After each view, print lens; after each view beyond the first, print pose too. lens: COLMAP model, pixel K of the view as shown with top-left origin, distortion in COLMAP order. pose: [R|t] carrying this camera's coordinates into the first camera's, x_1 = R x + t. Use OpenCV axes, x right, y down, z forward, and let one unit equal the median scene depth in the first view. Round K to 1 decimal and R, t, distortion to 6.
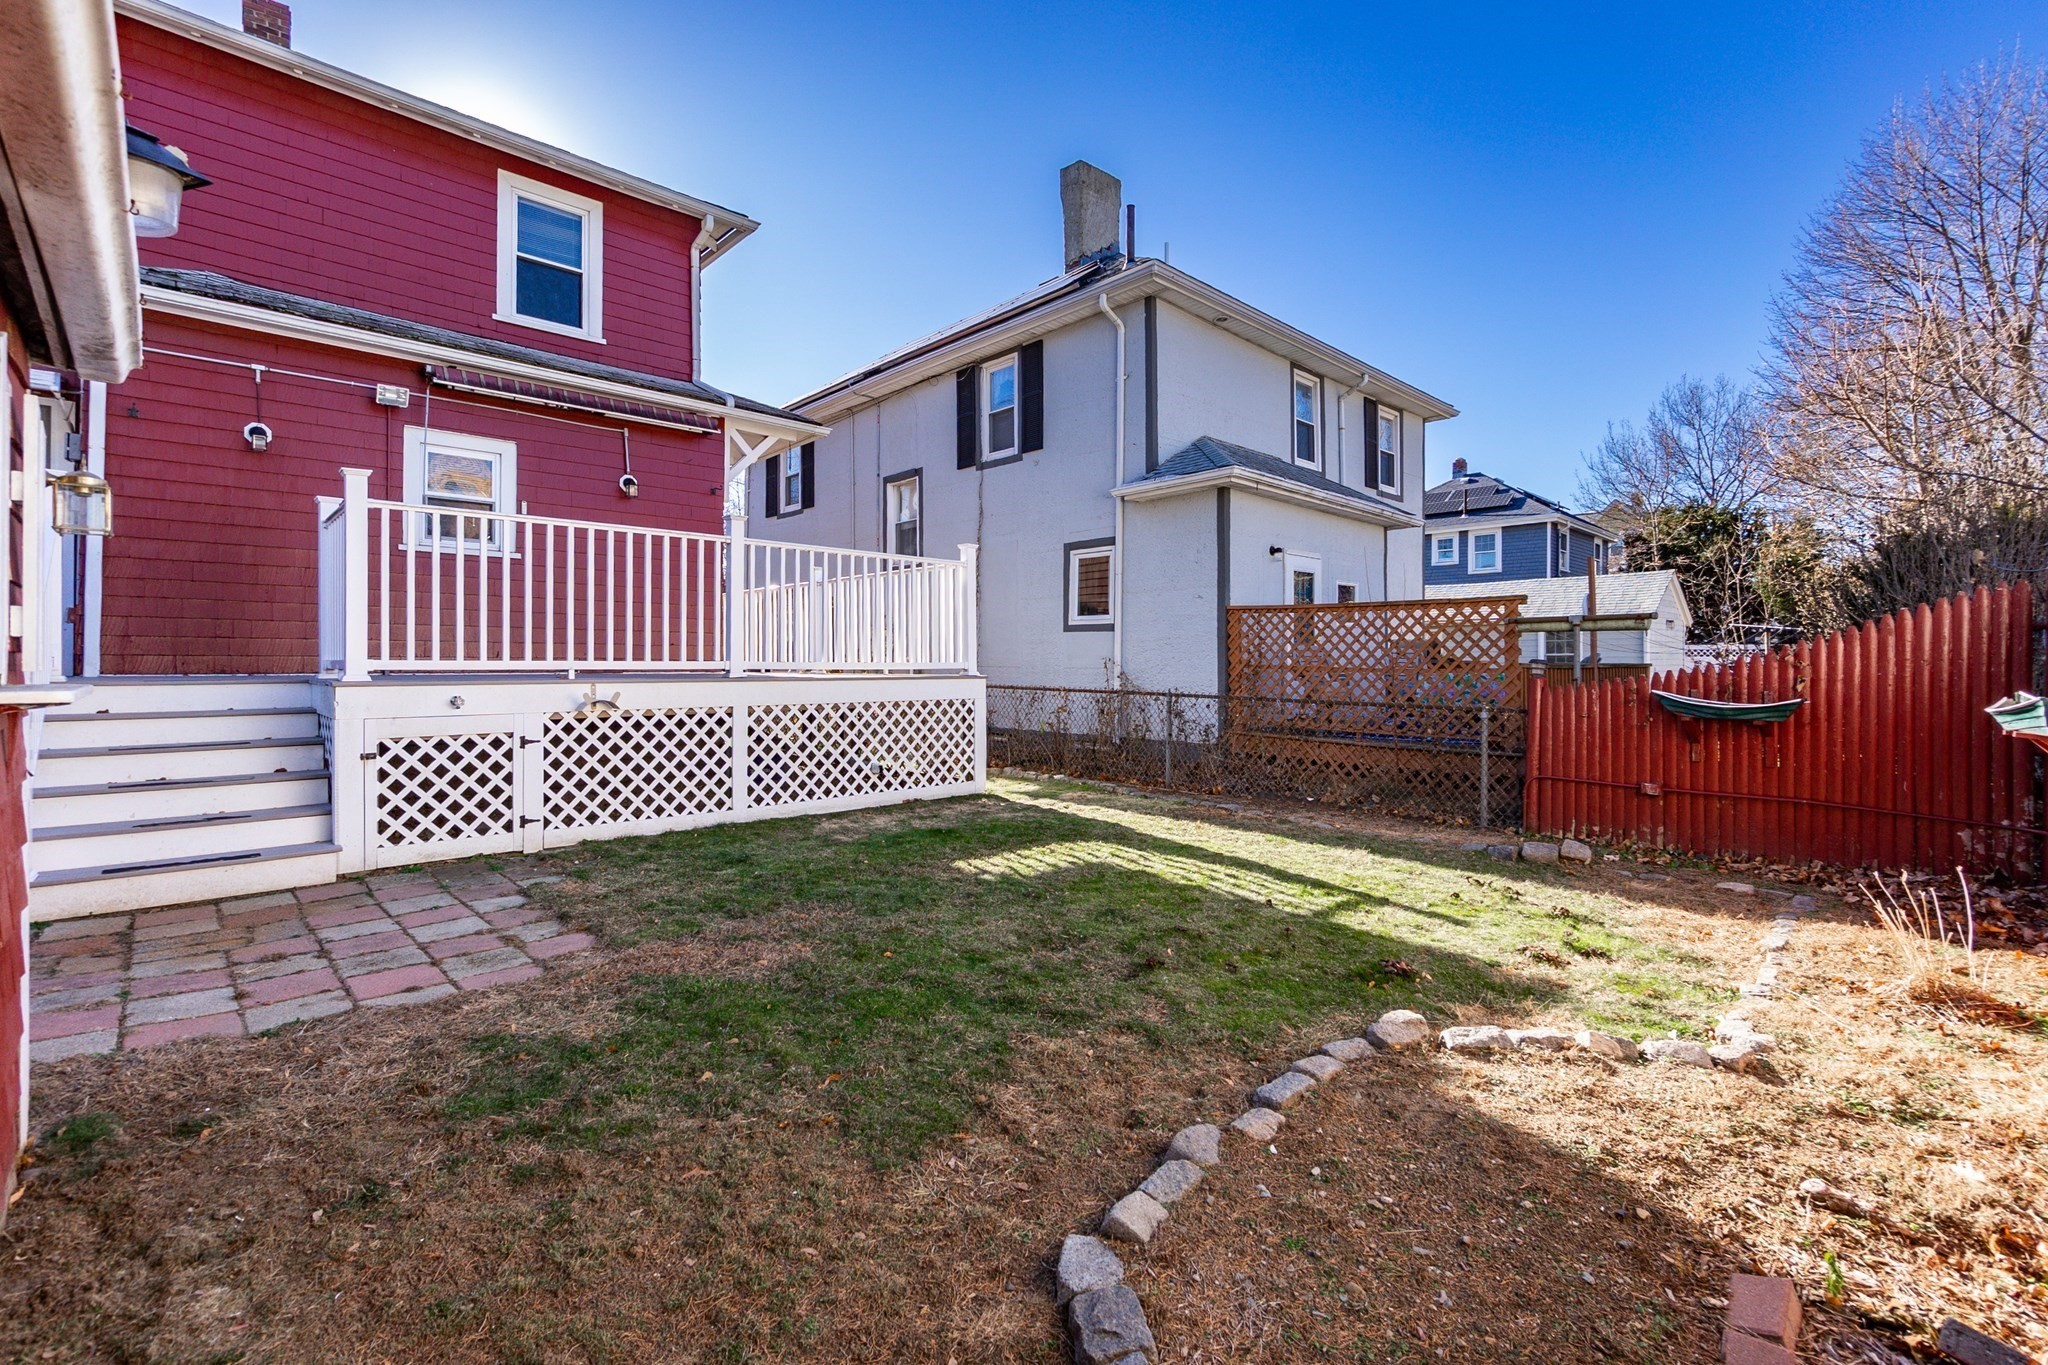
lens RADIAL K [[919.8, 0, 1016.8], [0, 919.8, 662.3], [0, 0, 1]] dist [-0.002535, 0.000075]
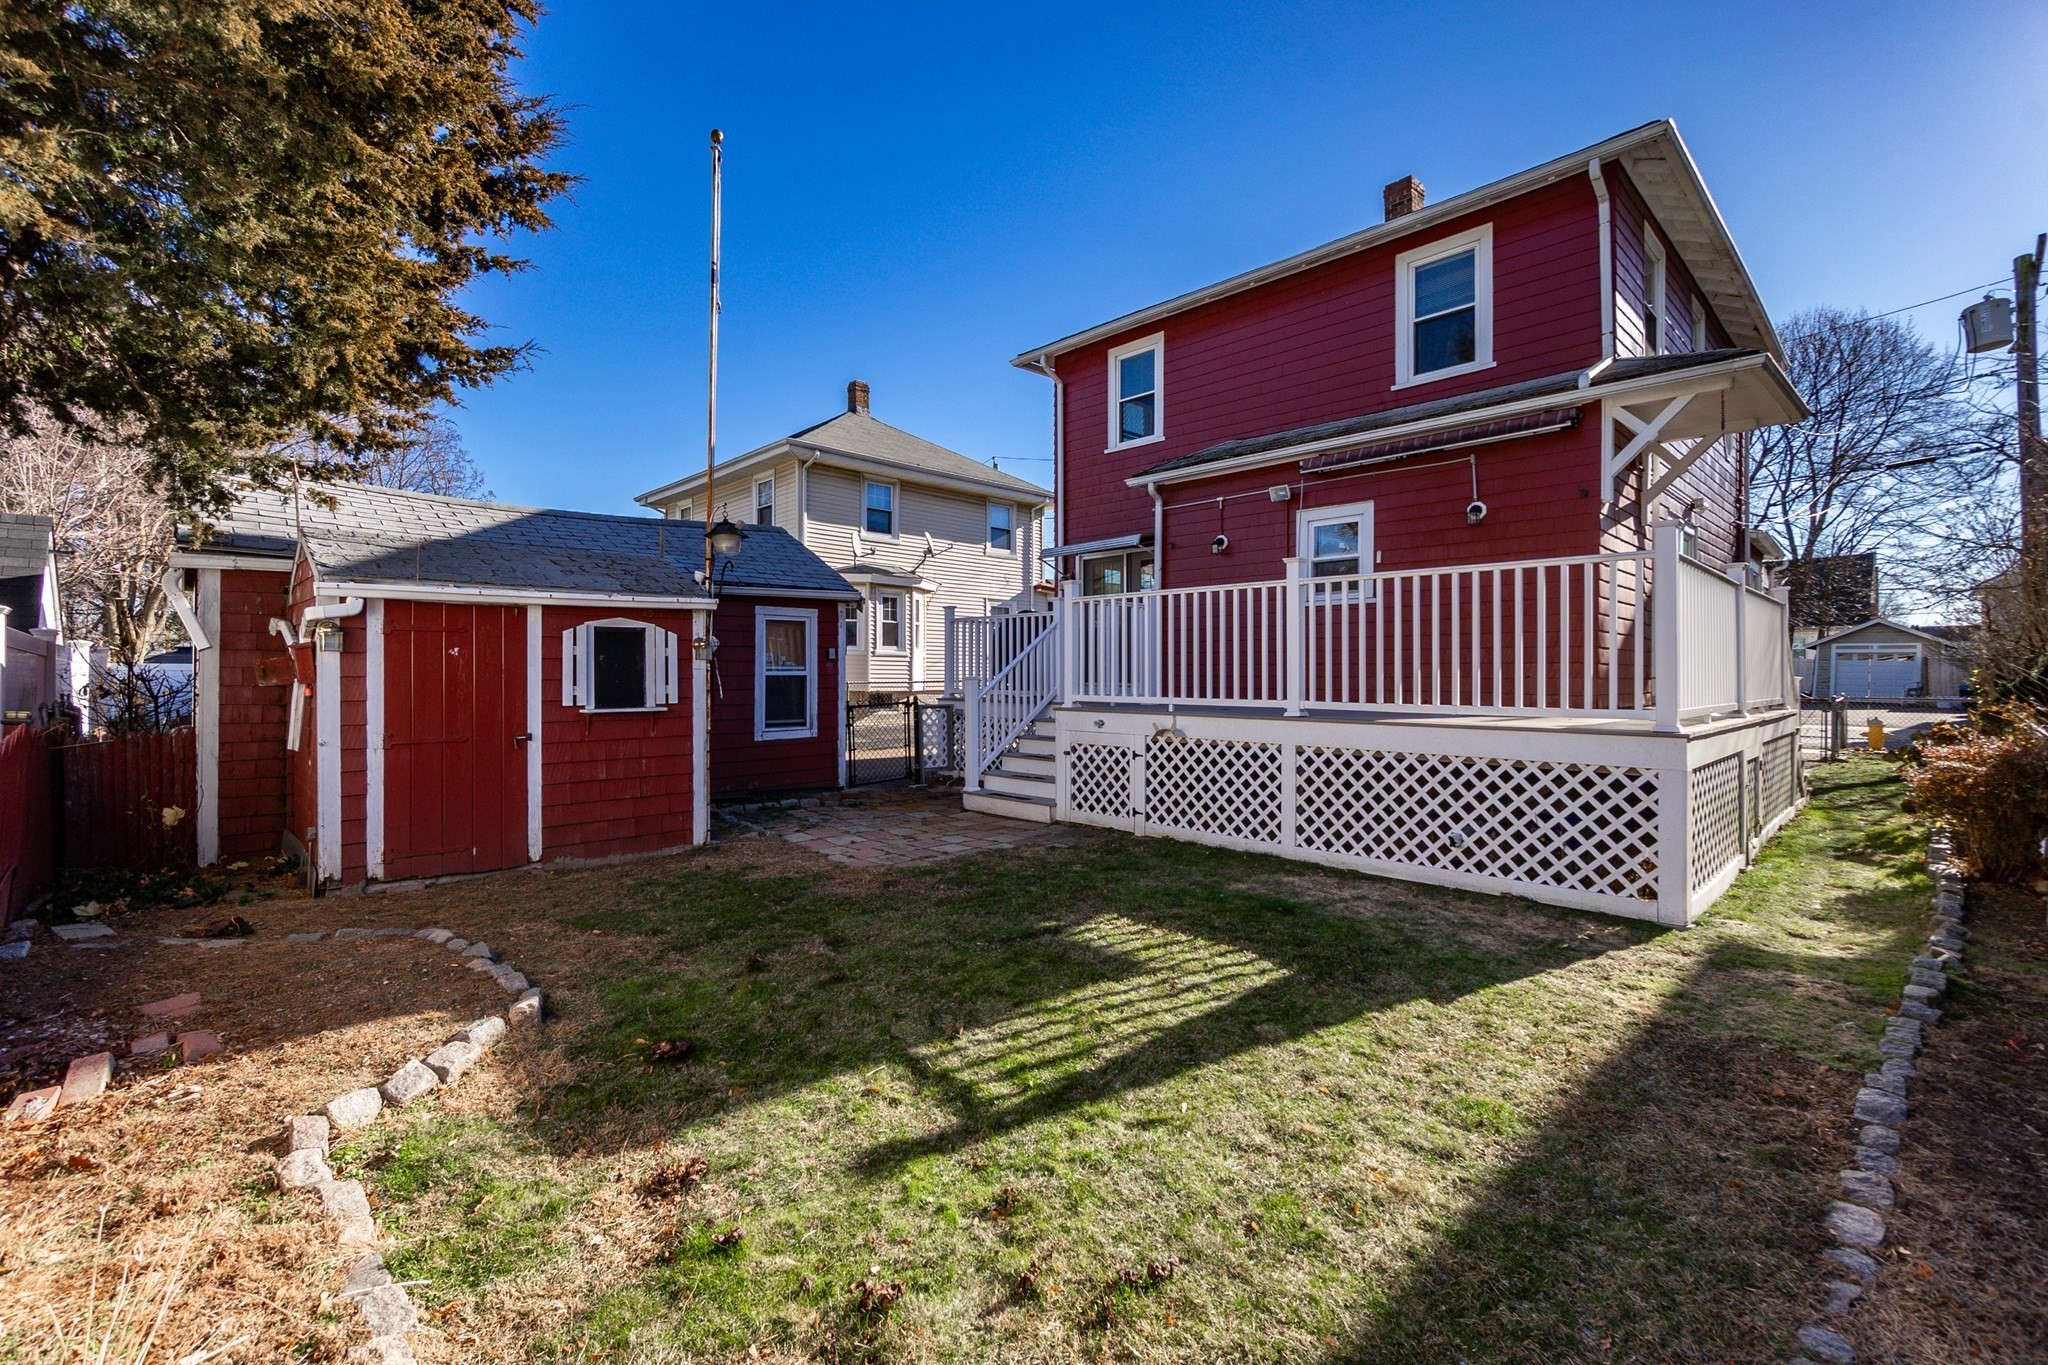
lens RADIAL K [[870.8, 0, 1004.9], [0, 870.8, 684.5], [0, 0, 1]] dist [-0.002868, -0.000532]
pose [[-0.002211, 0.011119, -0.999936, 0.675960], [-0.000850, 0.999938, 0.011121, -0.030190], [0.999997, 0.000874, -0.002202, 0.695404]]
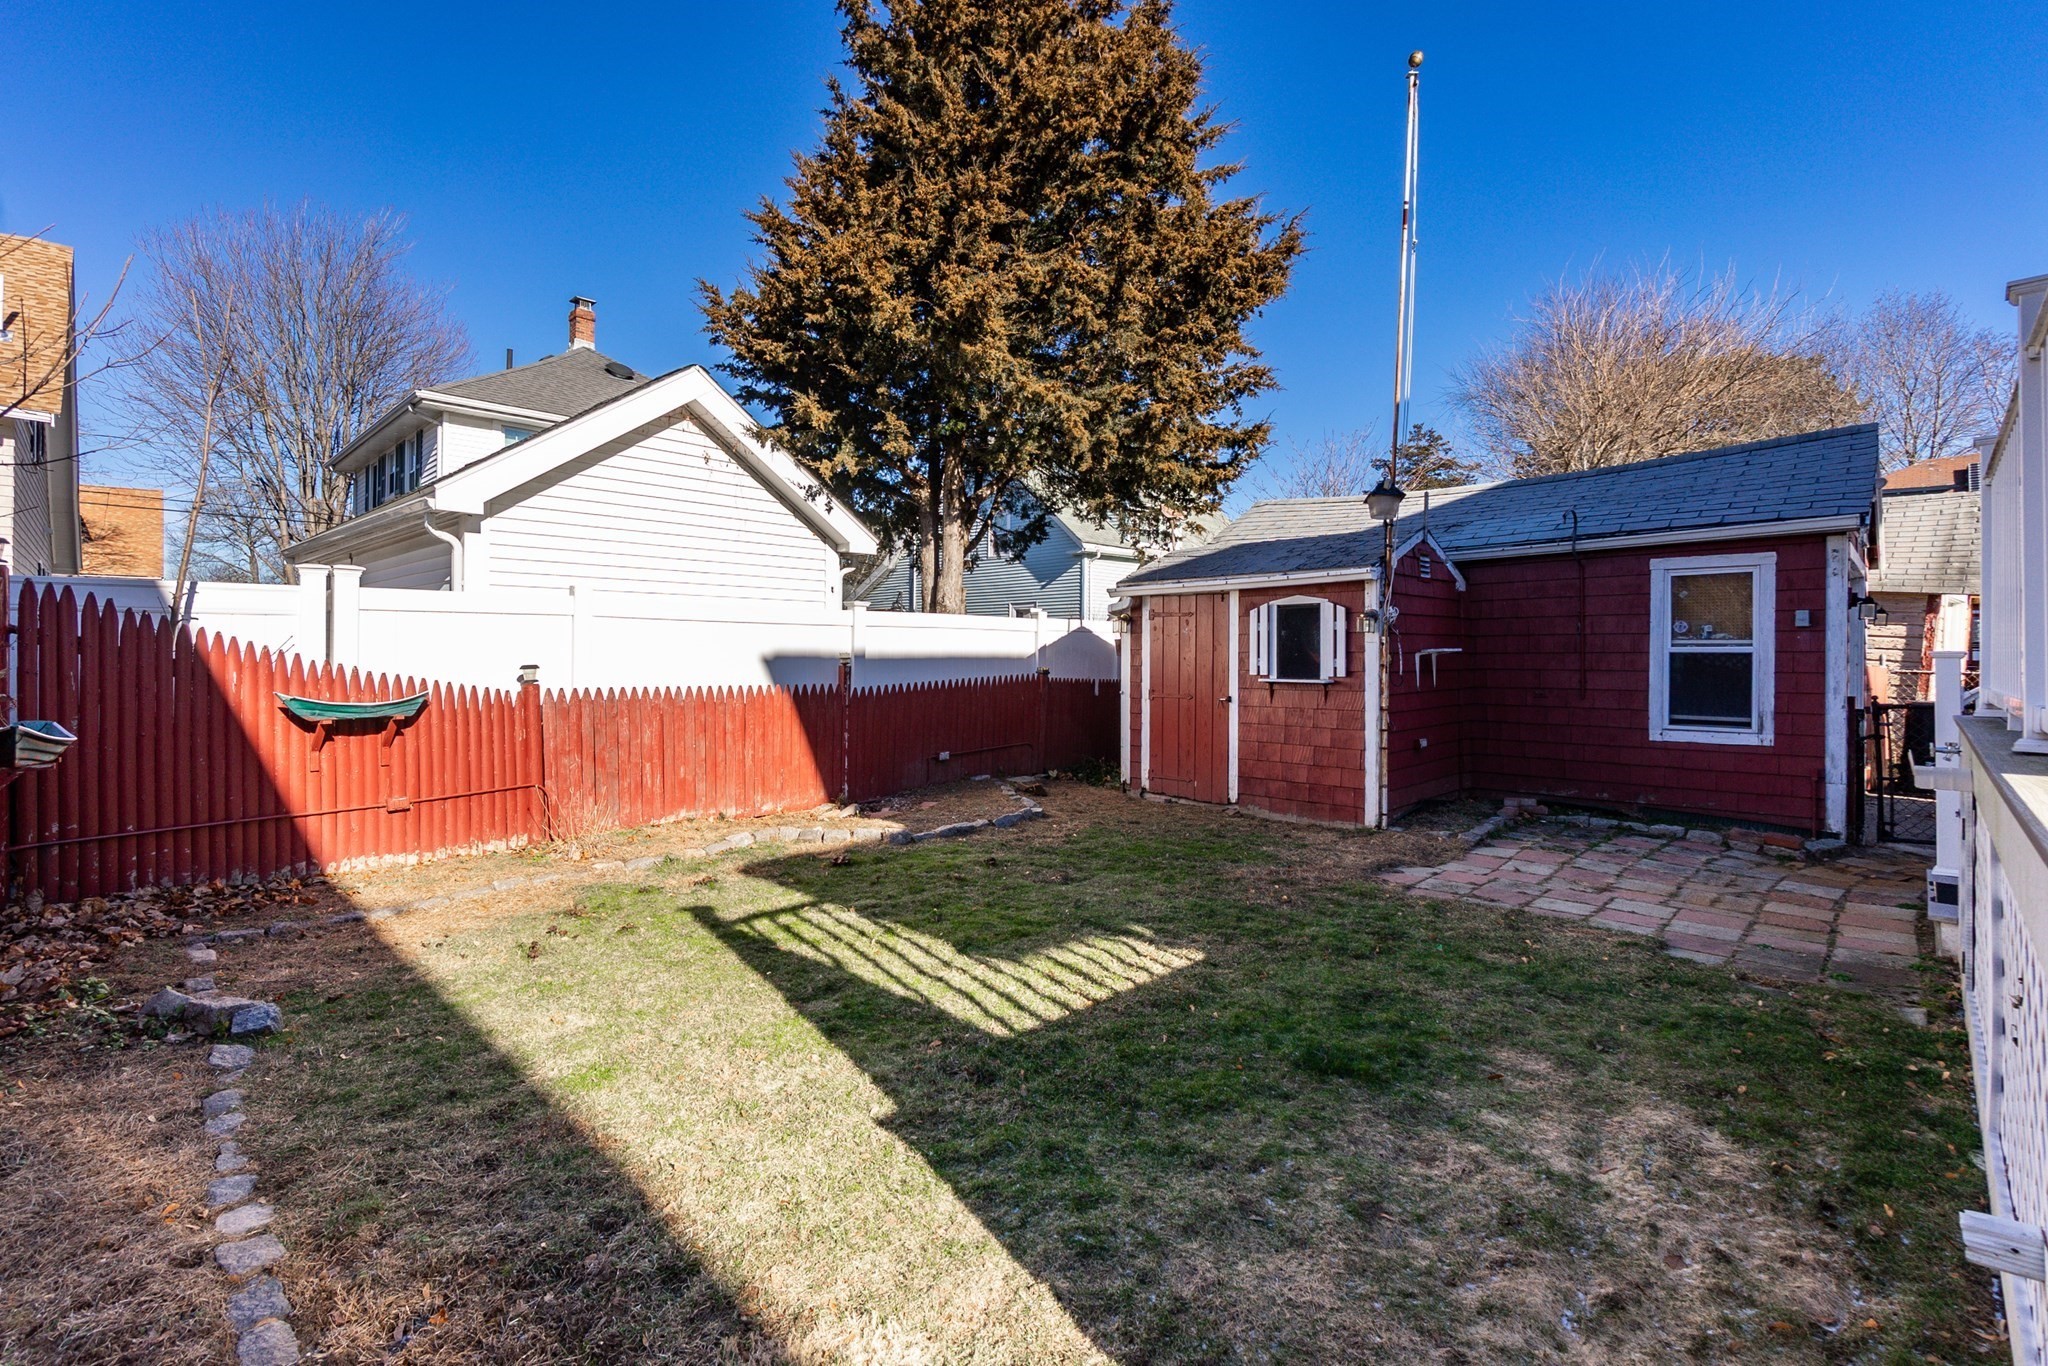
lens RADIAL K [[919.8, 0, 1016.8], [0, 919.8, 662.8], [0, 0, 1]] dist [-0.002535, 0.000075]
pose [[-0.999318, -0.009933, -0.035577, 0.071915], [-0.010076, 0.999942, 0.003853, -0.012801], [0.035536, 0.004208, -0.999360, 1.368026]]
